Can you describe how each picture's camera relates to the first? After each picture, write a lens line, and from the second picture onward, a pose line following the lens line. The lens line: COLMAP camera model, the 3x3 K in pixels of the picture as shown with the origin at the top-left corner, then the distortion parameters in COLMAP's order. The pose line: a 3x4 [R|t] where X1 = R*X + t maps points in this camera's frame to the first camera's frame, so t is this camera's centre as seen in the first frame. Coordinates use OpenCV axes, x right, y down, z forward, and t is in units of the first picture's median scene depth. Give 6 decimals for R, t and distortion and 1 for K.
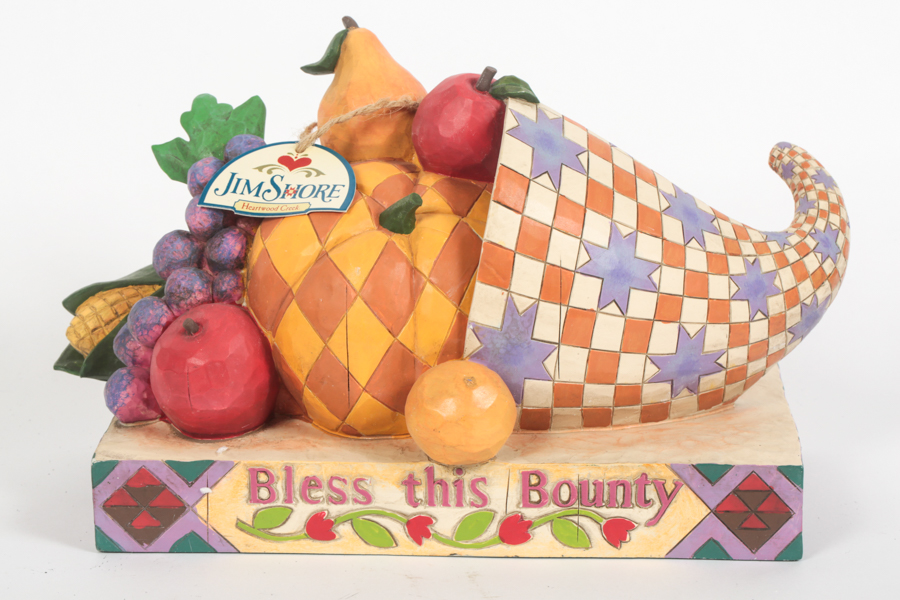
lens RADIAL K [[2775.4, 0, 450.0], [0, 2775.4, 300.0], [0, 0, 1]] dist [-0.149662, 0.918239]
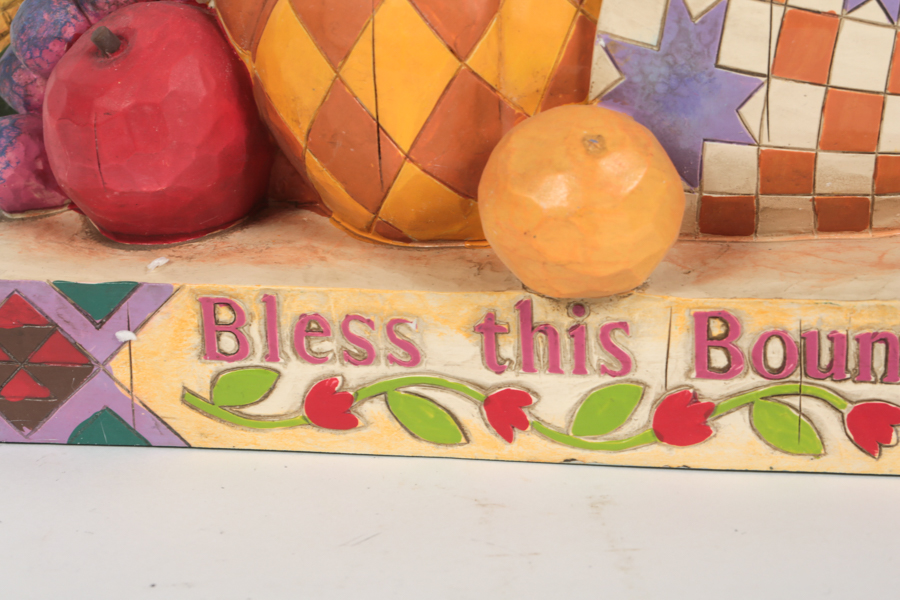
lens RADIAL K [[2775.4, 0, 450.0], [0, 2775.4, 300.0], [0, 0, 1]] dist [-0.149662, 0.918239]
pose [[0.987430, 0.018434, -0.156977, 0.063073], [-0.006268, 0.996961, 0.077649, 0.017727], [0.157931, -0.075689, 0.984545, 0.458180]]
